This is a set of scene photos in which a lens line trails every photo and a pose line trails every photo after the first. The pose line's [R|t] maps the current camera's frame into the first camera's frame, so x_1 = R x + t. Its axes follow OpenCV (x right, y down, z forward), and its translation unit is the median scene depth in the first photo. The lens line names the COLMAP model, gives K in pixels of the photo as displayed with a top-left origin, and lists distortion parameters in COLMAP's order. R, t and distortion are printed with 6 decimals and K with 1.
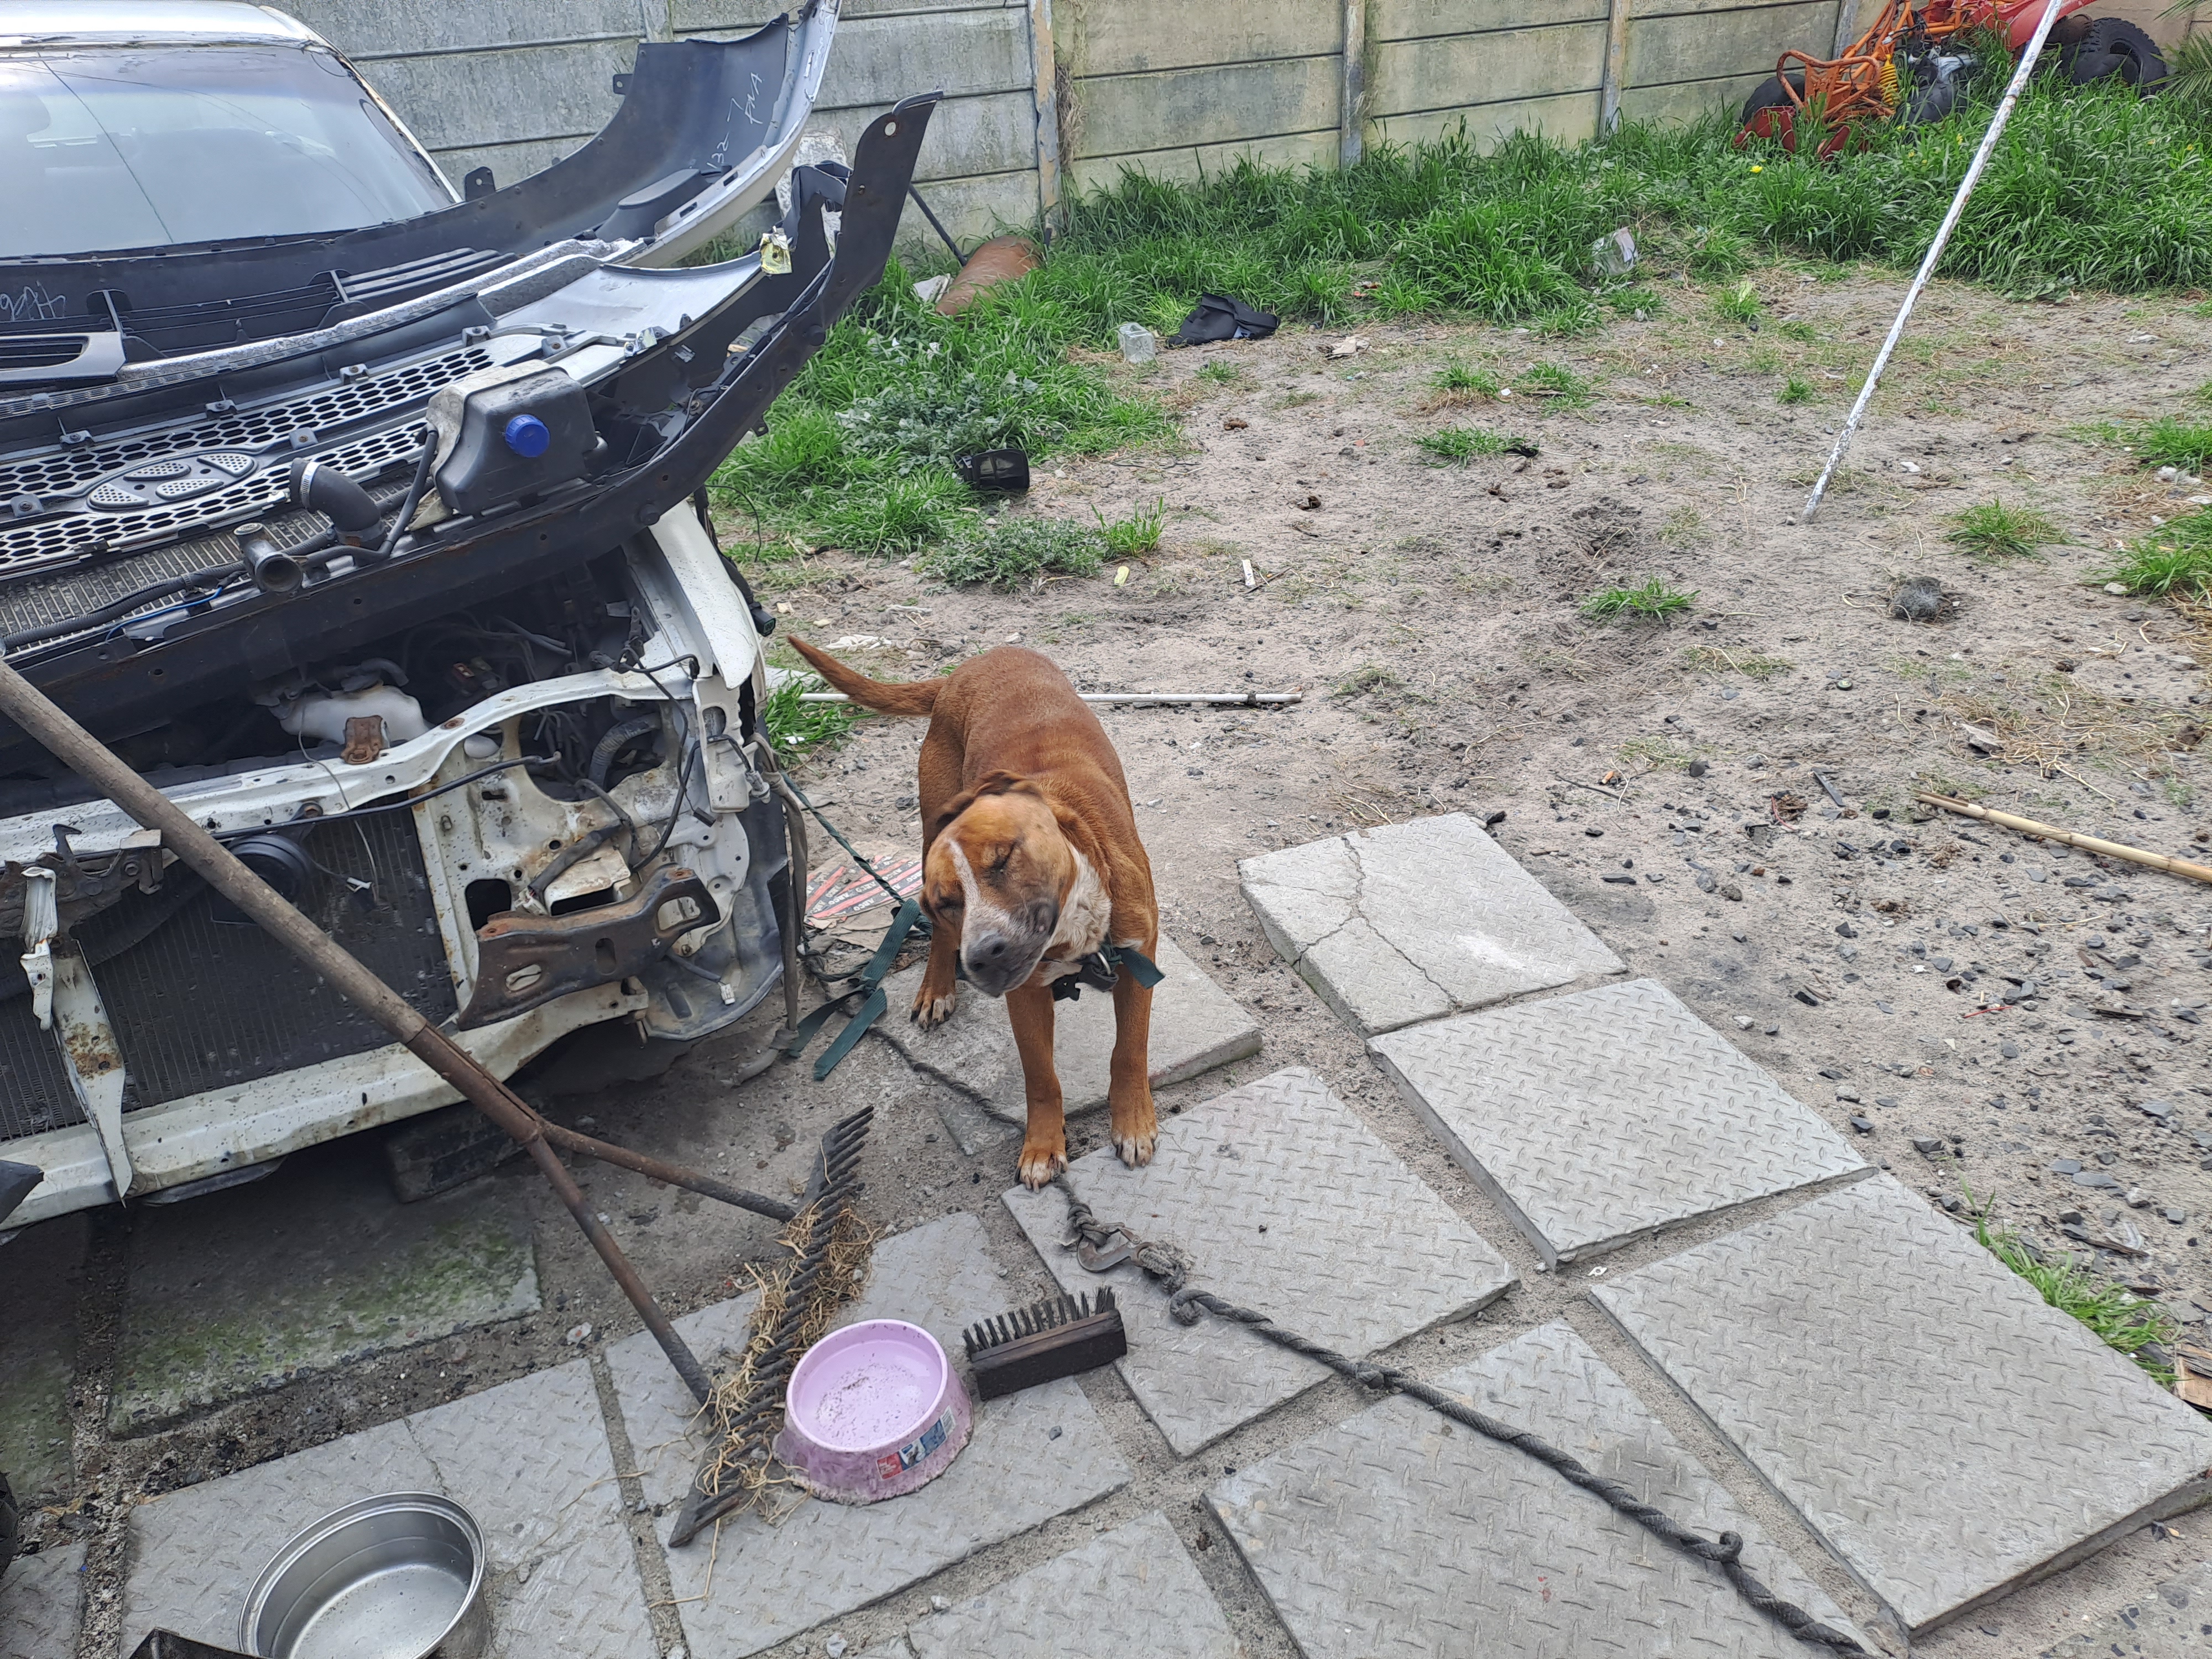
lens RADIAL K [[1653.8, 0, 1102.6], [0, 1653.8, 791.2], [0, 0, 1]] dist [0.098210, -0.110738]
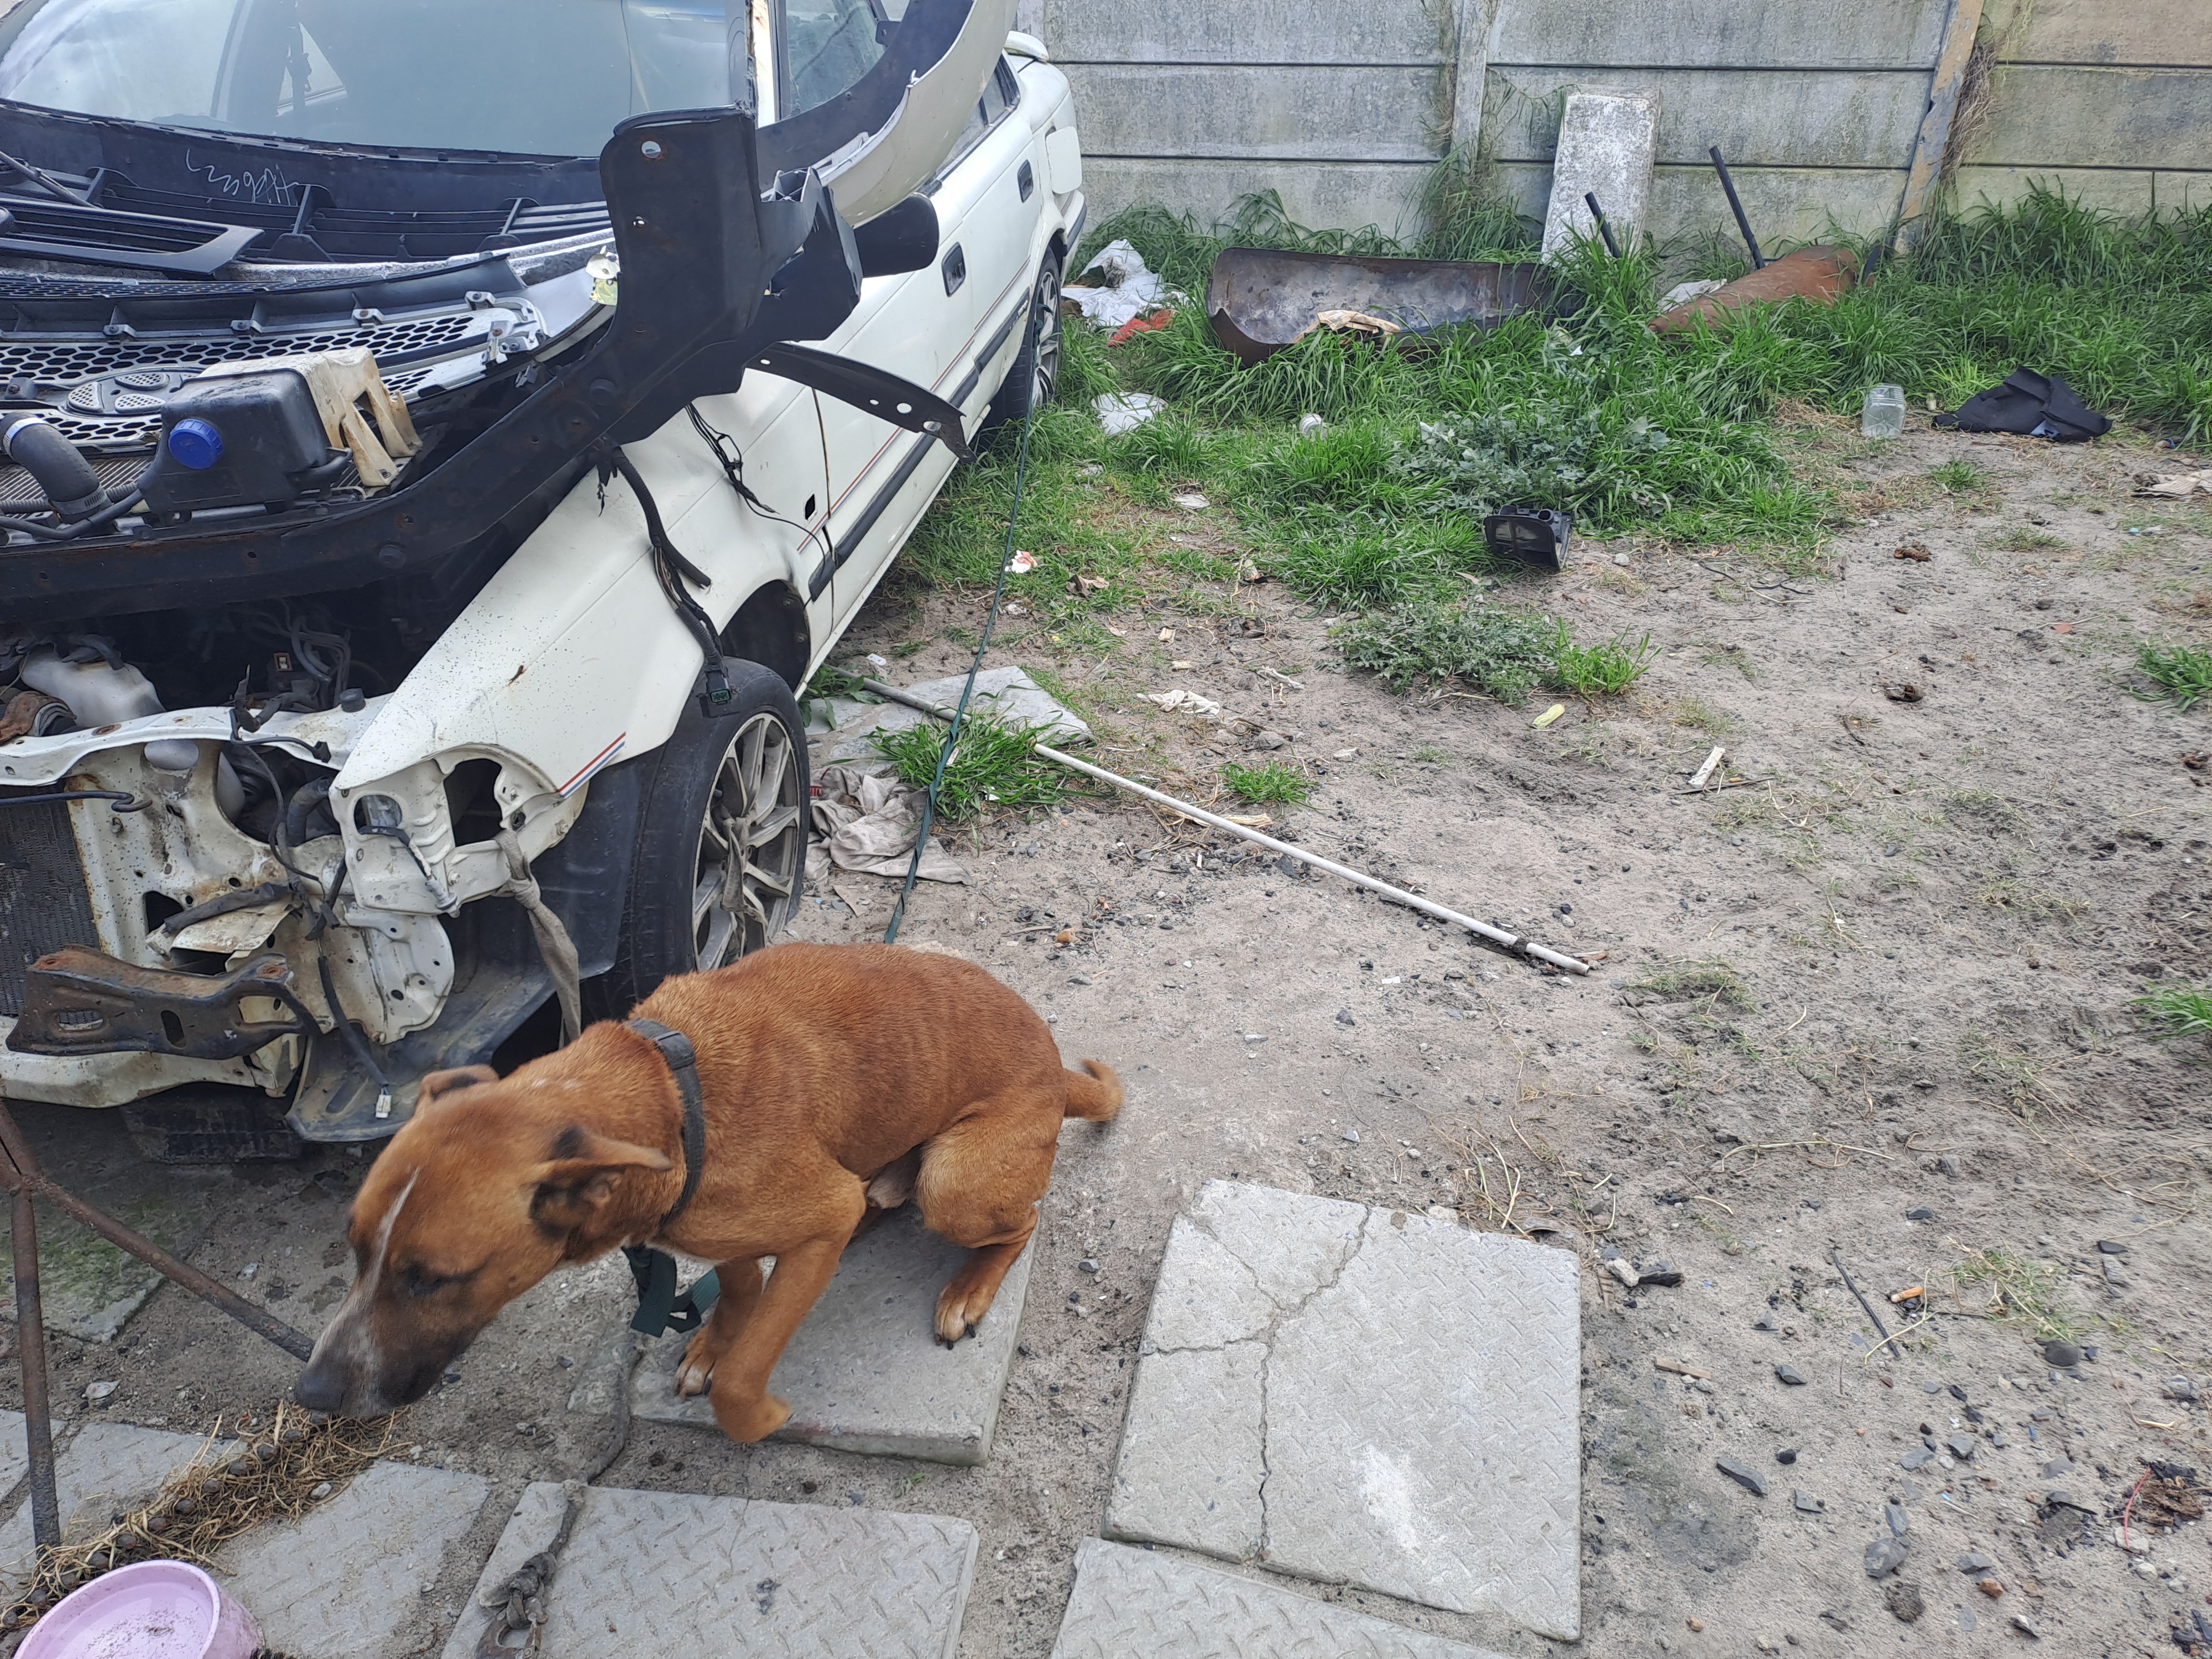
lens RADIAL K [[1616.4, 0, 1112.5], [0, 1616.4, 798.6], [0, 0, 1]] dist [0.067267, -0.061275]
pose [[0.809310, 0.337956, -0.480420, 0.227219], [-0.309268, 0.940519, 0.140629, -0.138219], [0.499371, 0.034766, 0.865690, 0.235098]]
